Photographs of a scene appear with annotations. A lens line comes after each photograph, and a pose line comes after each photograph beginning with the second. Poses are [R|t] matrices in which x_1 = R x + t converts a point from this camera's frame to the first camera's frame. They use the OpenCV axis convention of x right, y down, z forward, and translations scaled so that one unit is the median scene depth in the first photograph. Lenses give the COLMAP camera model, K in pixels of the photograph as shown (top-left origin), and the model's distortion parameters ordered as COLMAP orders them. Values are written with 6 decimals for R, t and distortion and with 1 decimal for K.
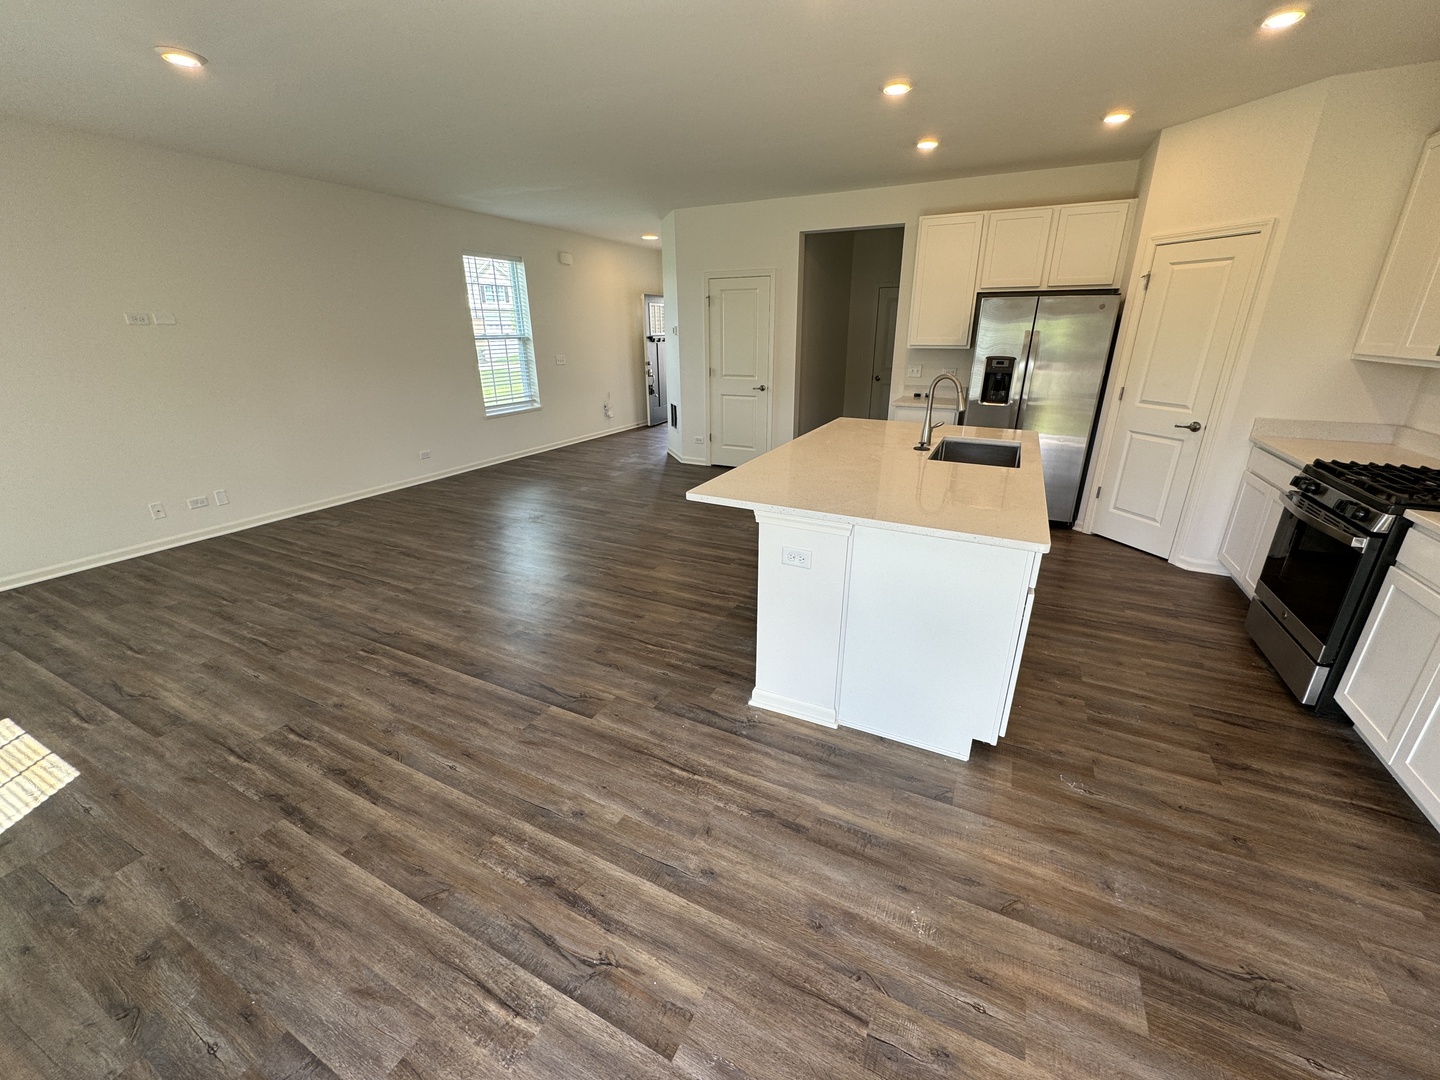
lens RADIAL K [[570.9, 0, 722.5], [0, 570.9, 539.9], [0, 0, 1]] dist [0.000922, 0.000028]
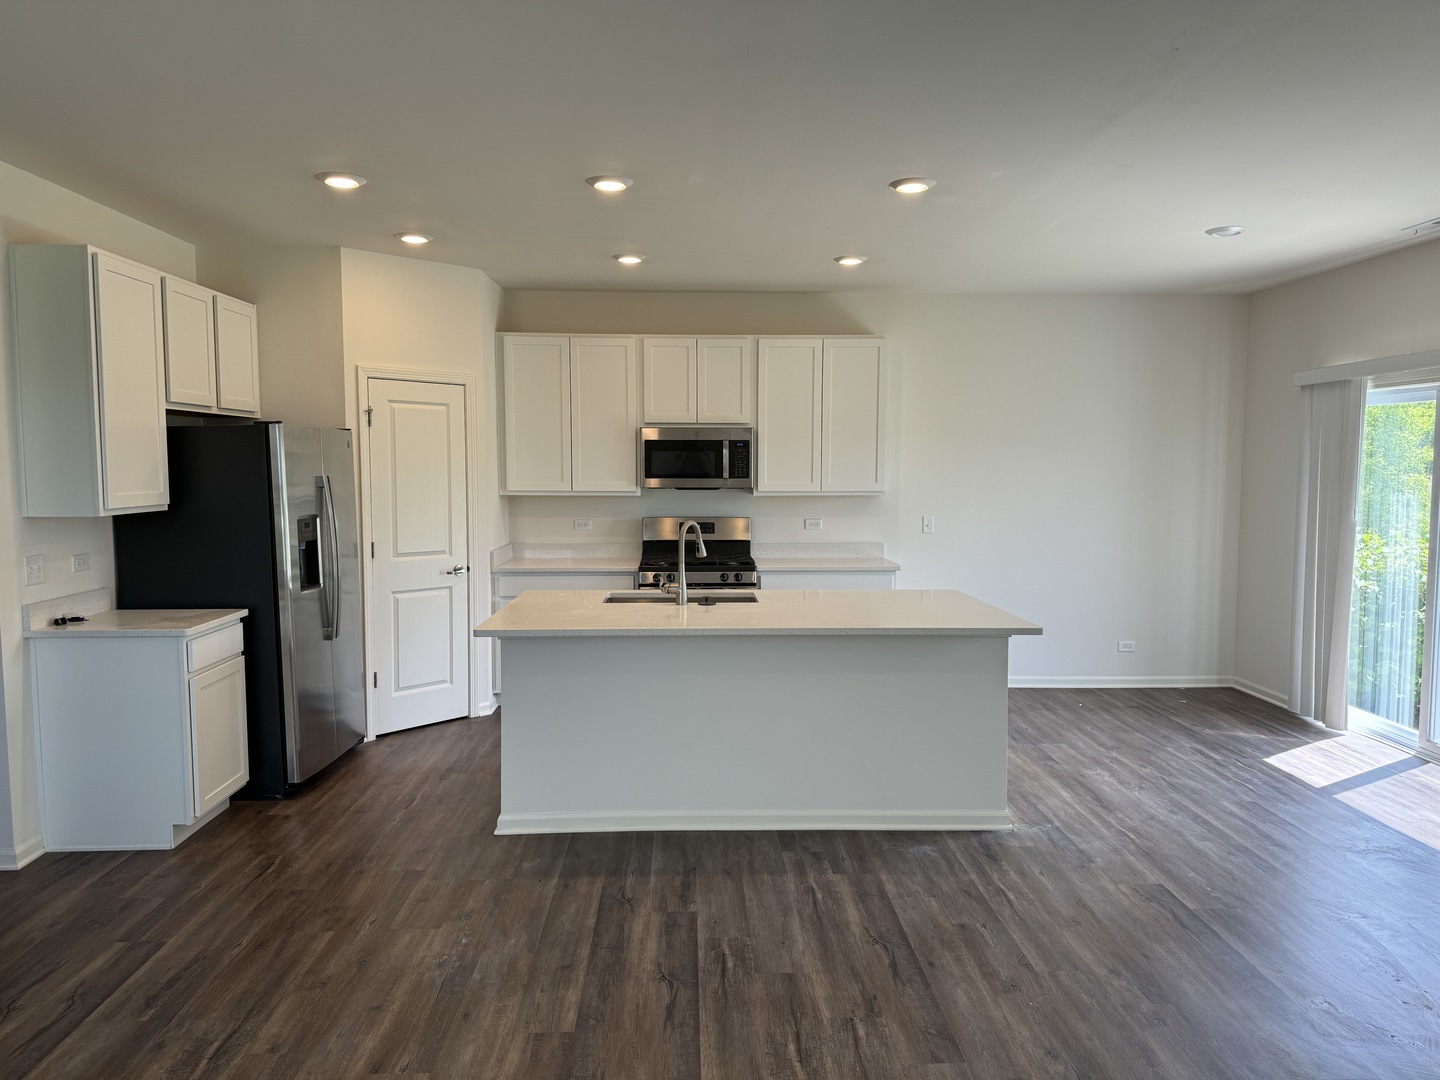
lens RADIAL K [[1011.8, 0, 720.0], [0, 1011.8, 538.8], [0, 0, 1]] dist [0.005393, -0.000539]
pose [[-0.471857, -0.064136, 0.879339, -1.328964], [0.310031, 0.921586, 0.233581, -0.806771], [-0.825368, 0.382839, -0.414972, 2.130448]]
